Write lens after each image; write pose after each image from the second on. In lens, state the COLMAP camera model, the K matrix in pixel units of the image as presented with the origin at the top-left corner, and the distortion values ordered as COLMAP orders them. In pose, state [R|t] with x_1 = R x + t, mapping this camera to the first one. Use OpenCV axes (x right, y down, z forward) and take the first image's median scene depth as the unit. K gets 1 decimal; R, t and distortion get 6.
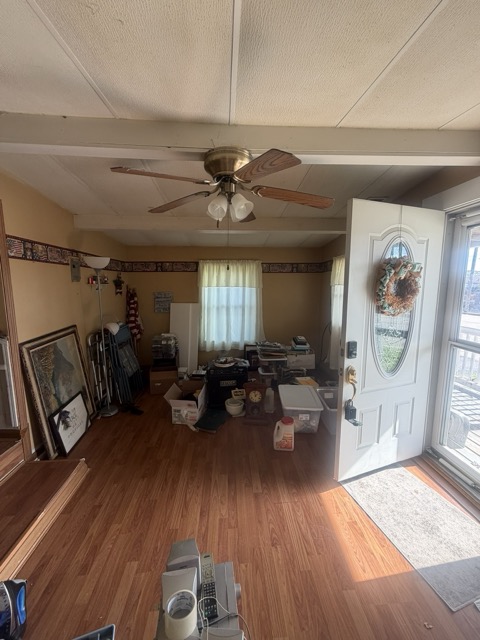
lens RADIAL K [[254.2, 0, 239.8], [0, 254.2, 317.7], [0, 0, 1]] dist [-0.000694, 0.000405]
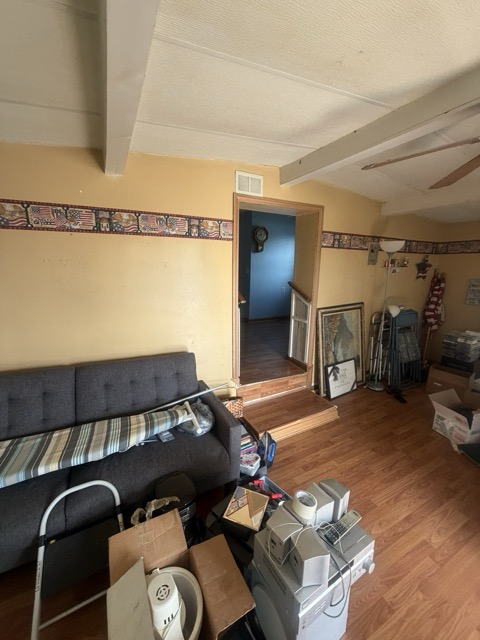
lens RADIAL K [[254.2, 0, 239.4], [0, 254.2, 317.7], [0, 0, 1]] dist [-0.000694, 0.000405]
pose [[0.398430, 0.191906, -0.896898, 0.215194], [-0.135430, 0.979457, 0.149408, 0.000156], [0.907145, 0.061938, 0.416235, 0.009241]]
